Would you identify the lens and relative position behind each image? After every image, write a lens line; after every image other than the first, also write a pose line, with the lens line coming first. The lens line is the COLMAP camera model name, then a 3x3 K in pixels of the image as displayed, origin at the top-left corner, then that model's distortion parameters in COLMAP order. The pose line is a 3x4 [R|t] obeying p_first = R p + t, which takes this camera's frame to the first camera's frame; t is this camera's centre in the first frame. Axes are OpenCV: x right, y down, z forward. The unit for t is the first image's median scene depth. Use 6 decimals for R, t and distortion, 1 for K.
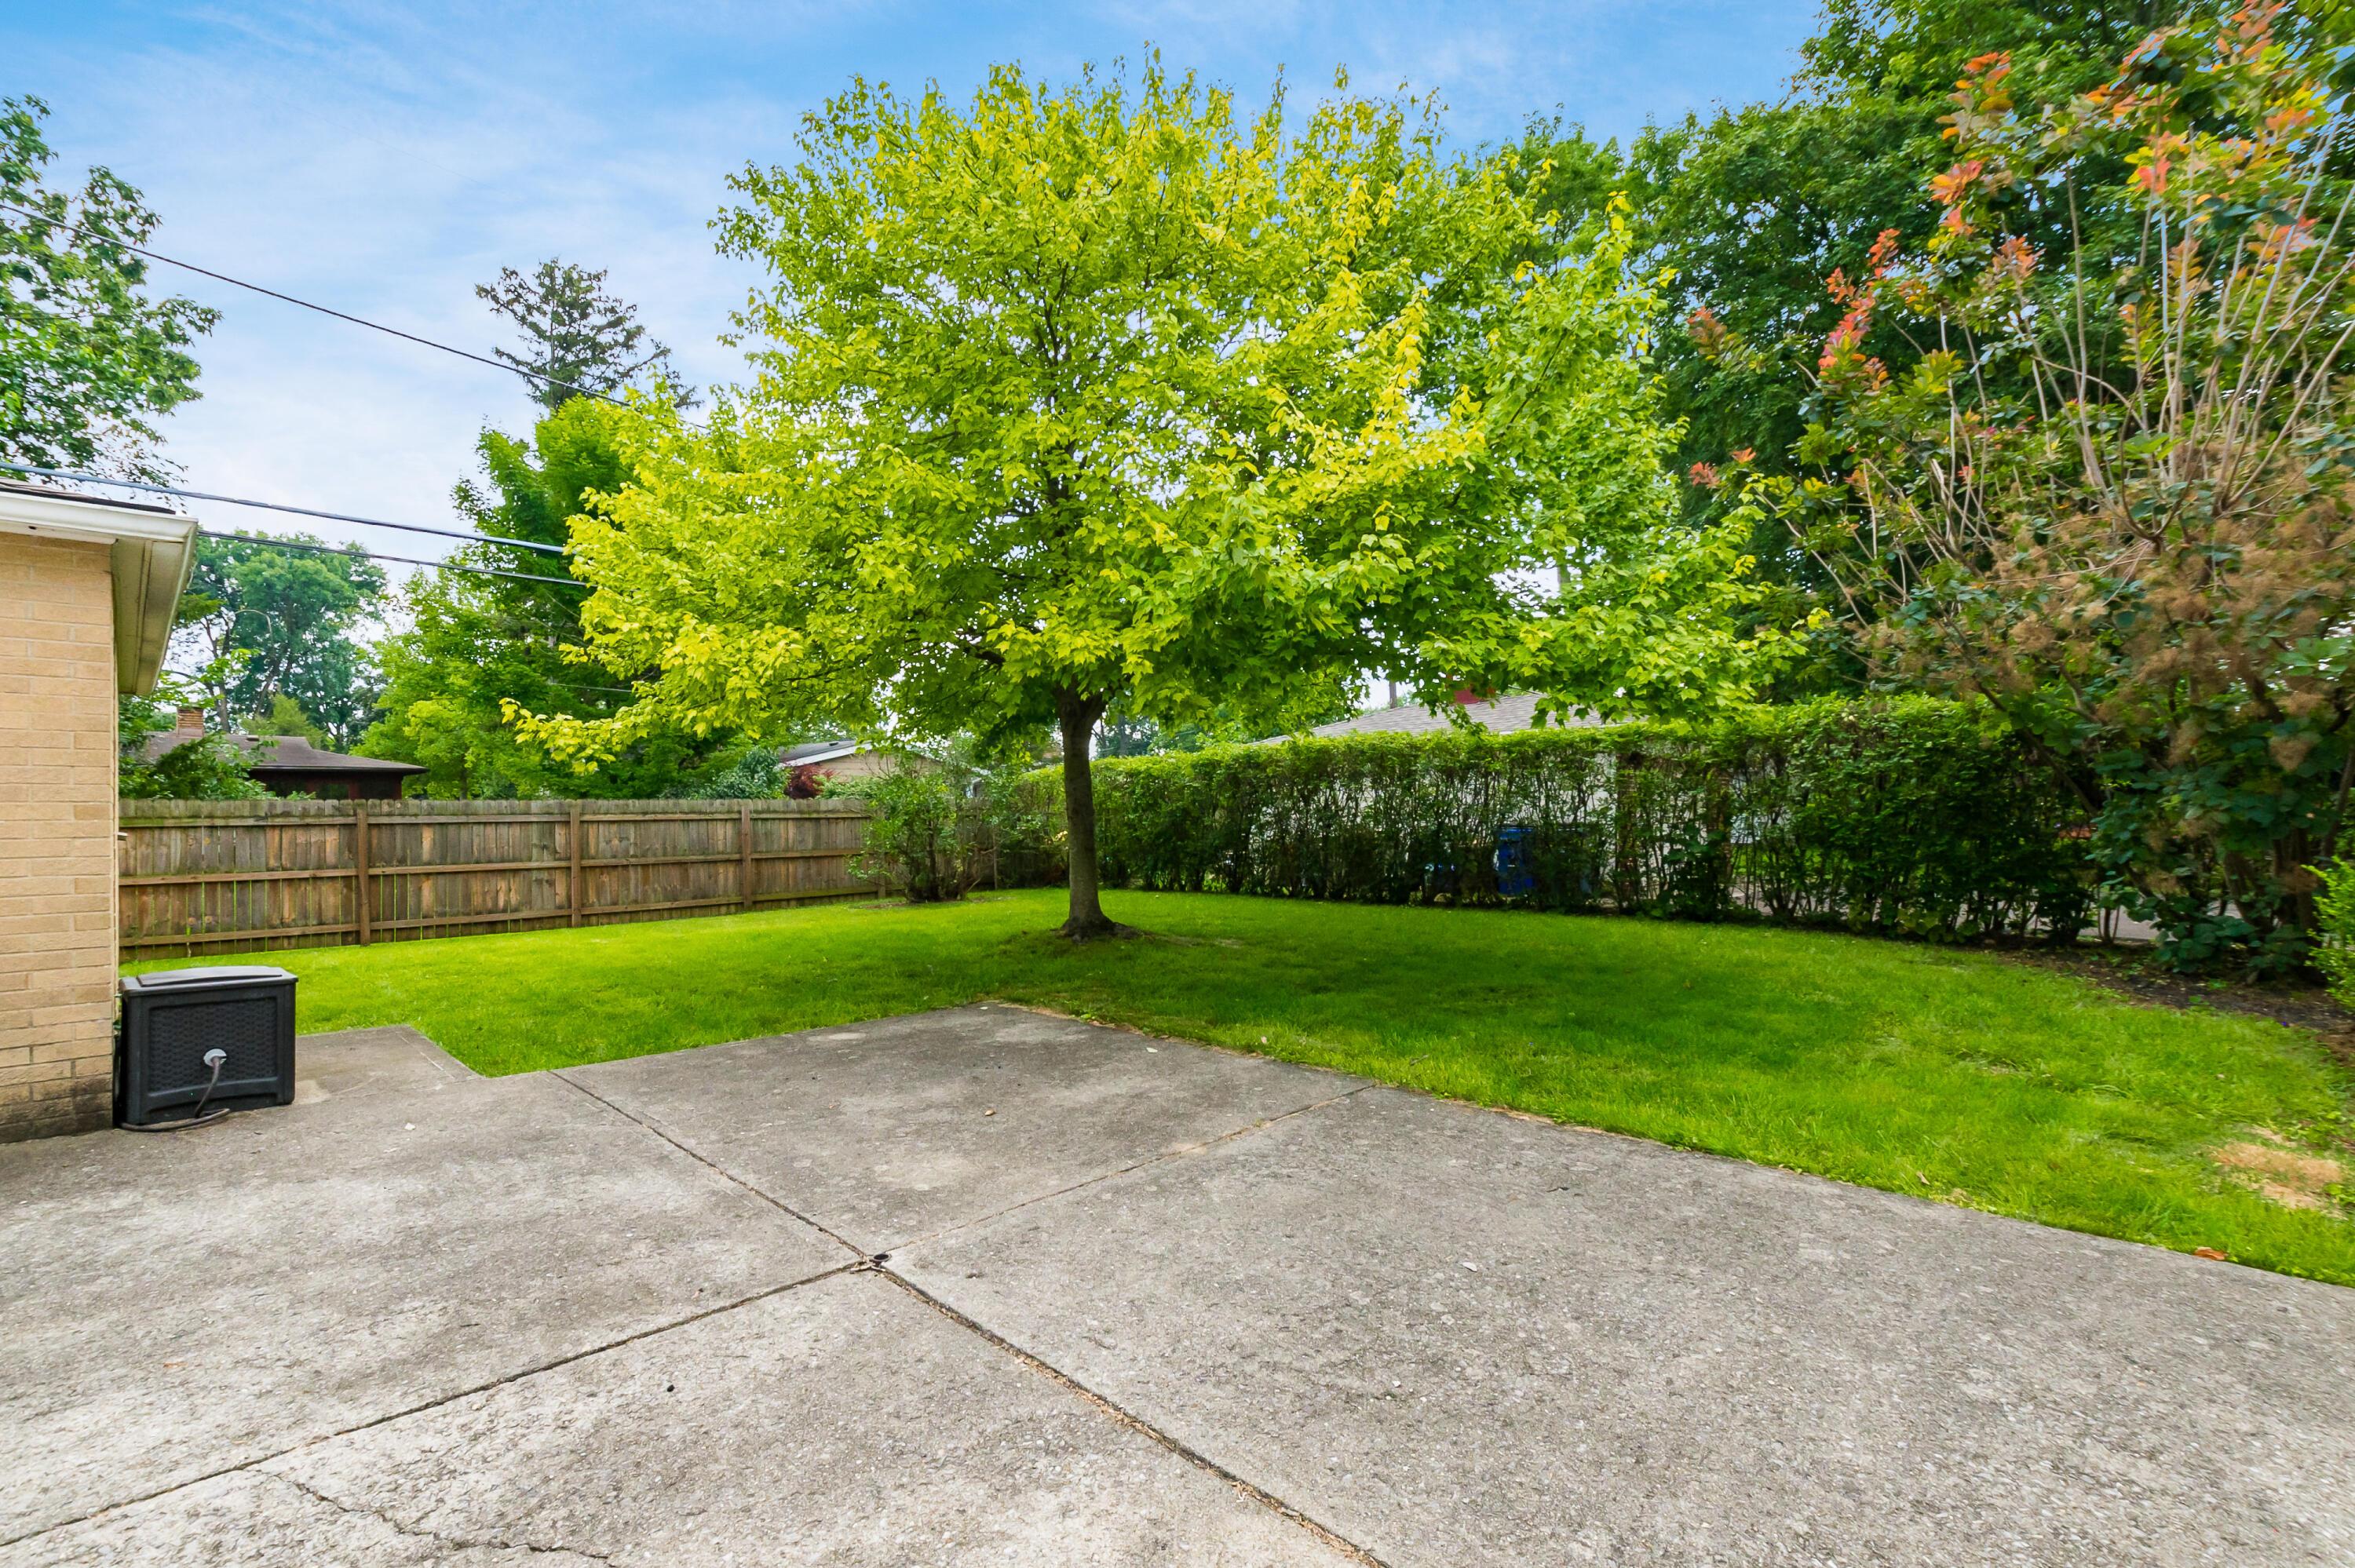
lens RADIAL K [[1060.0, 0, 1164.8], [0, 1060.0, 798.4], [0, 0, 1]] dist [-0.016131, -0.001053]
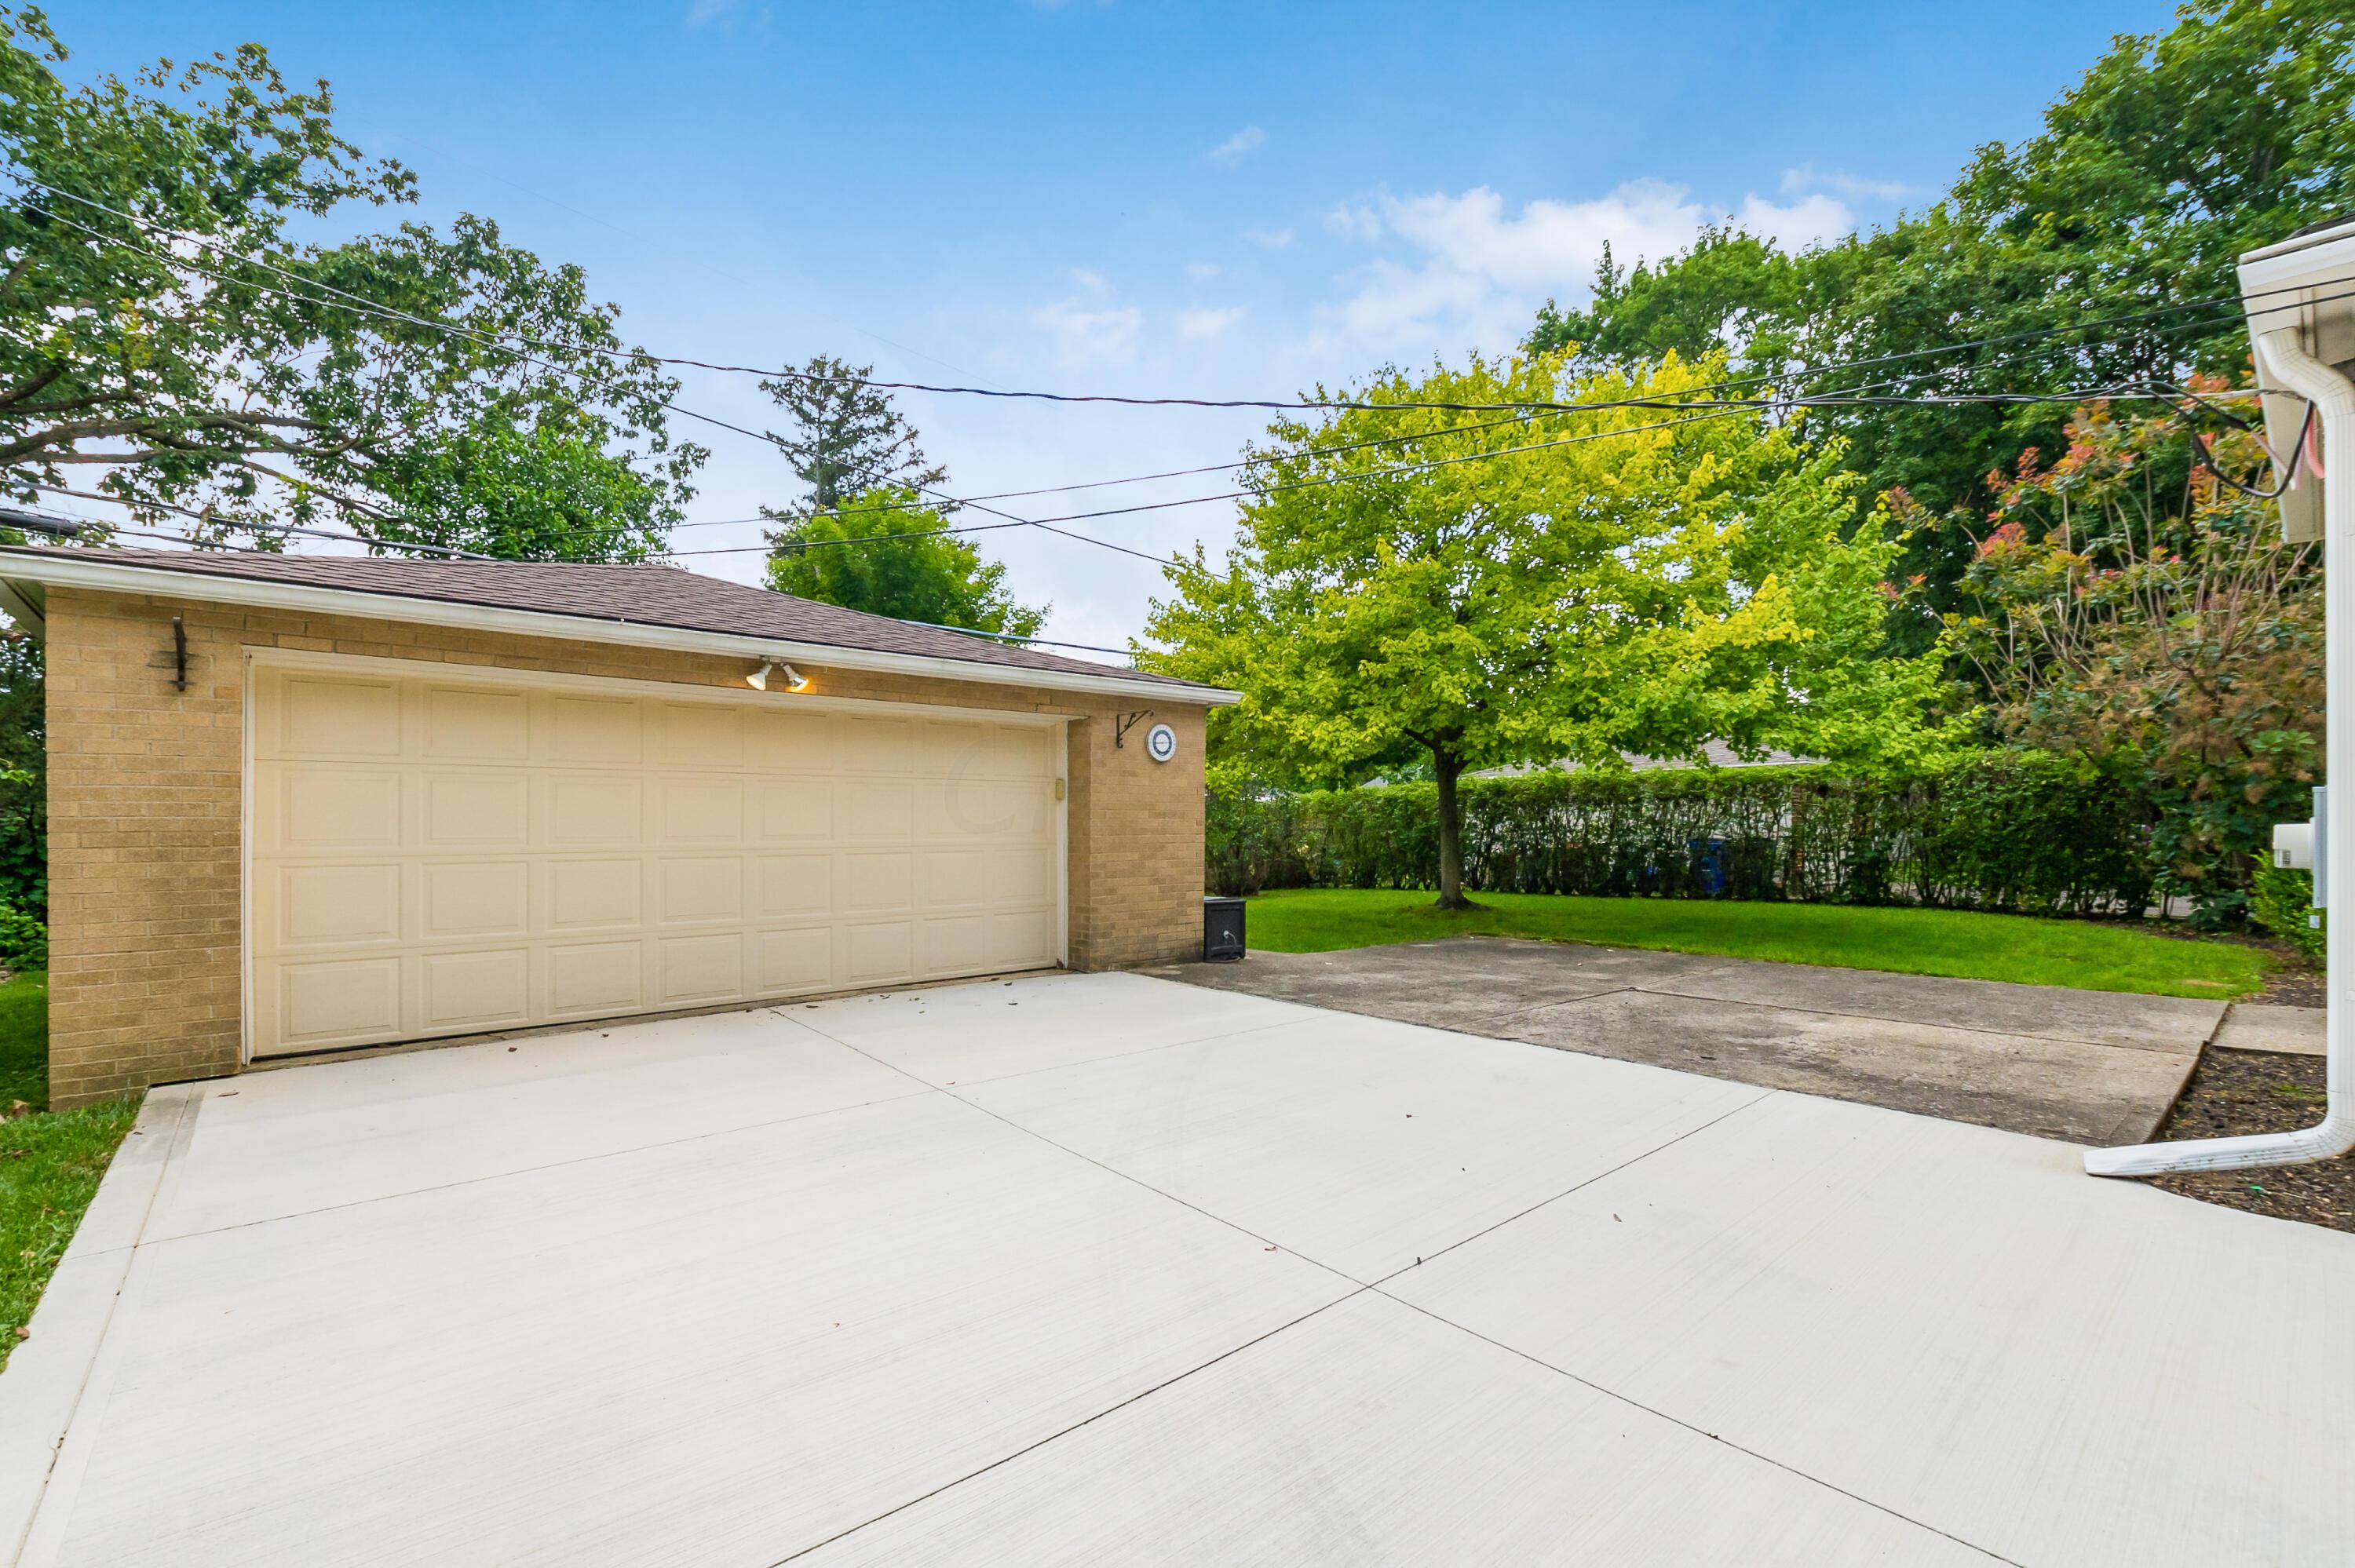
lens RADIAL K [[1032.2, 0, 1177.2], [0, 1032.2, 871.3], [0, 0, 1]] dist [-0.016531, -0.000455]
pose [[0.997466, 0.005691, -0.070920, -0.365797], [-0.002033, 0.998669, 0.051533, 0.001855], [0.071118, -0.051259, 0.996150, -0.494409]]
